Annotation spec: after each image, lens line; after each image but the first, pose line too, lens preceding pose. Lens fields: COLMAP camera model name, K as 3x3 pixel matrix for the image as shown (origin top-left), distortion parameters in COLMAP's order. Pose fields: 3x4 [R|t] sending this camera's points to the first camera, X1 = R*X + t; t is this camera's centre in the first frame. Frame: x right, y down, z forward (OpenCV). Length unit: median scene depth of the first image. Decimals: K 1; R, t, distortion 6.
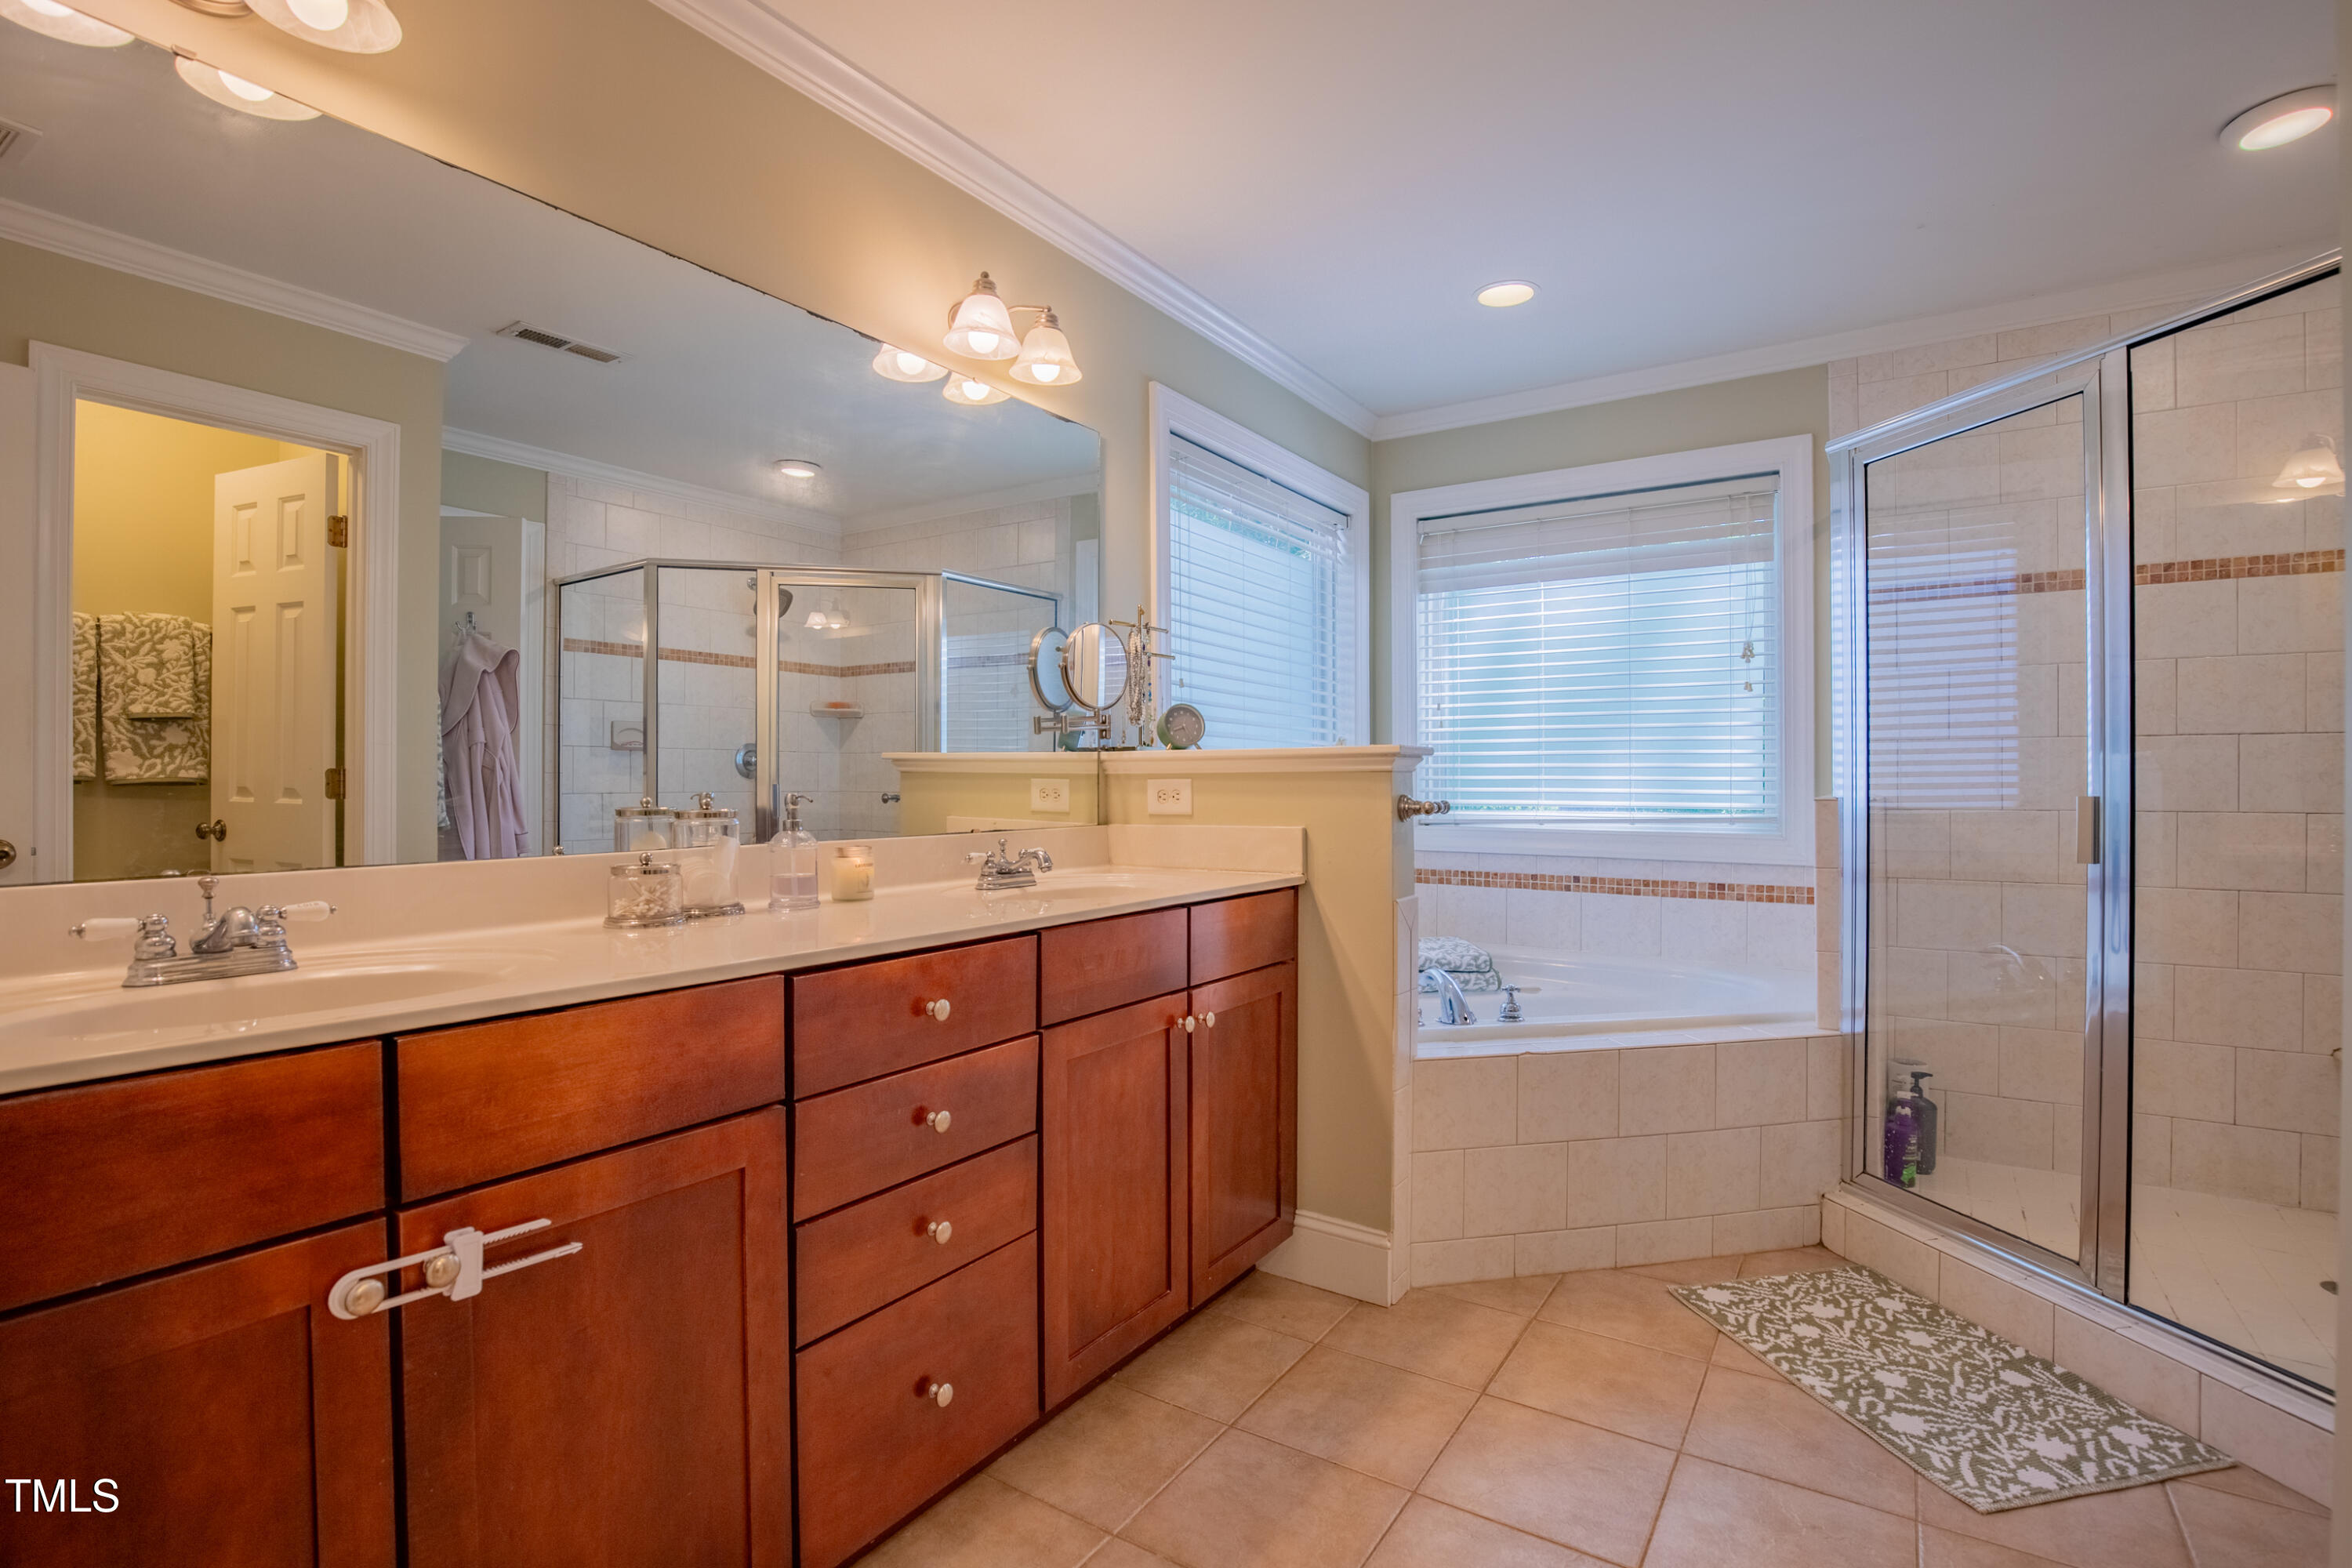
lens RADIAL K [[1103.3, 0, 1190.7], [0, 1103.3, 777.2], [0, 0, 1]] dist [-0.029737, 0.000109]
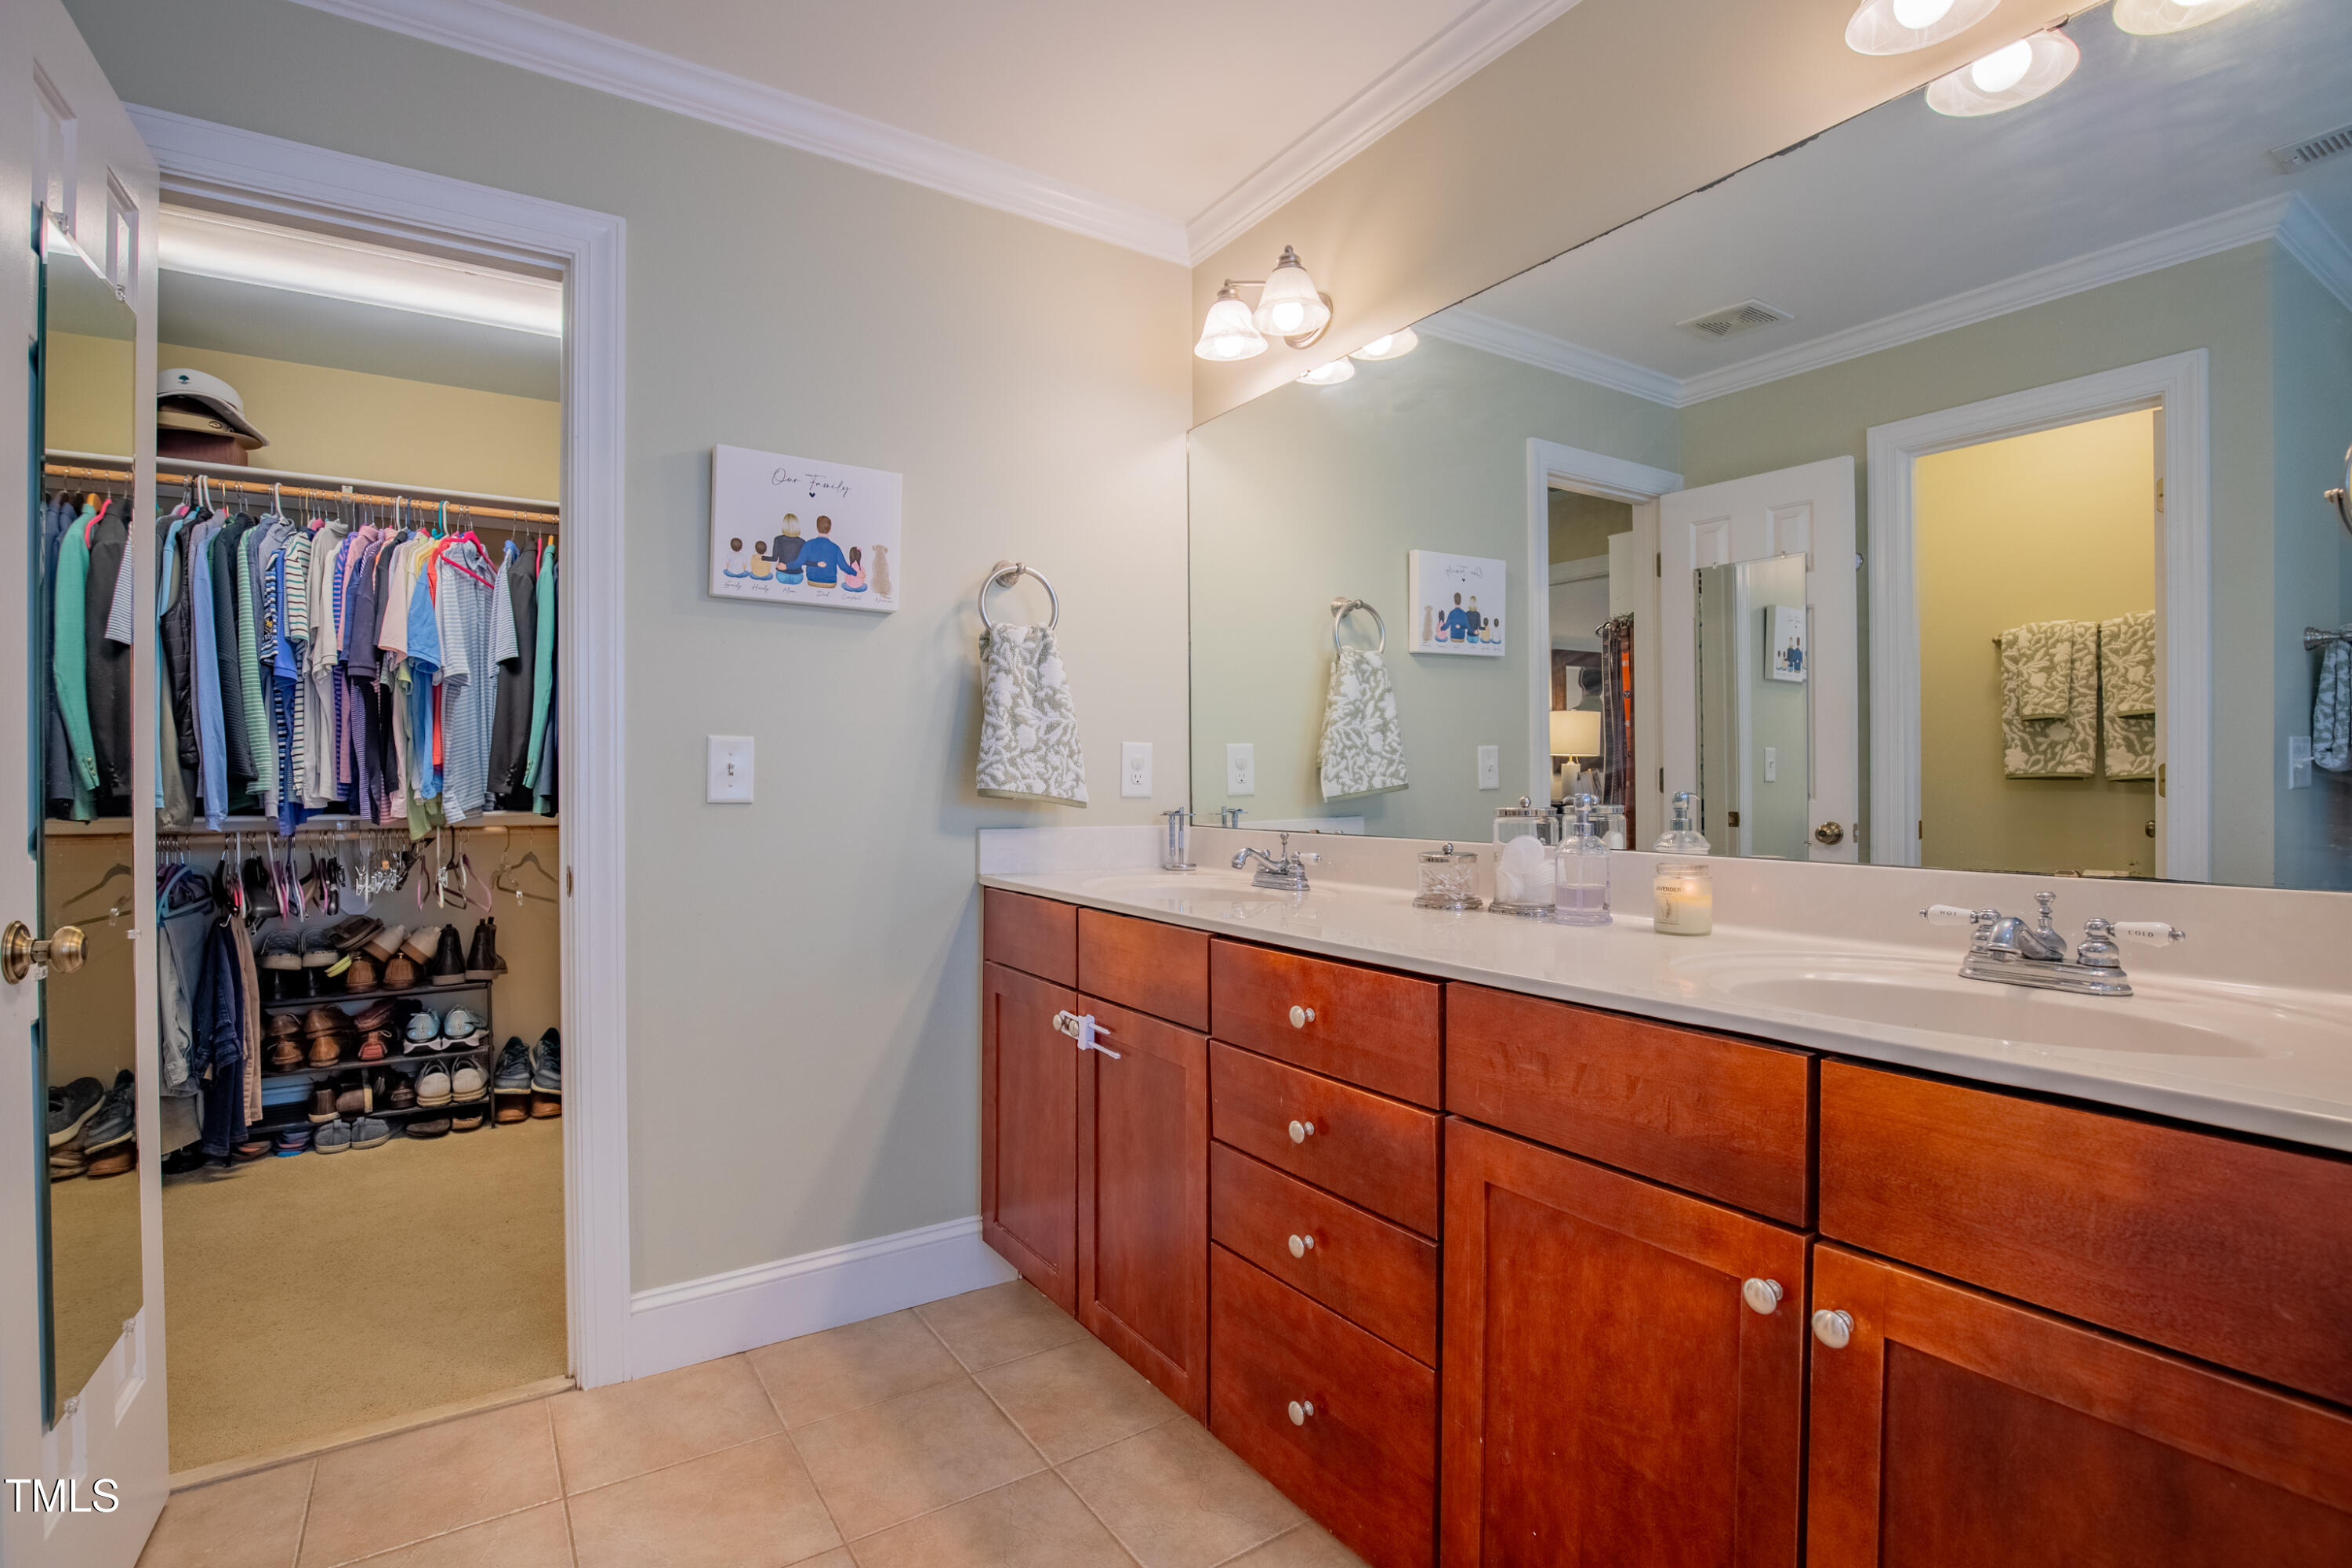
lens RADIAL K [[1160.5, 0, 1238.6], [0, 1160.5, 782.3], [0, 0, 1]] dist [-0.048711, 0.011431]
pose [[-0.396903, 0.001999, -0.917859, 0.384349], [0.007069, 0.999975, -0.000879, 0.003487], [0.917833, -0.006837, -0.396907, 0.718866]]
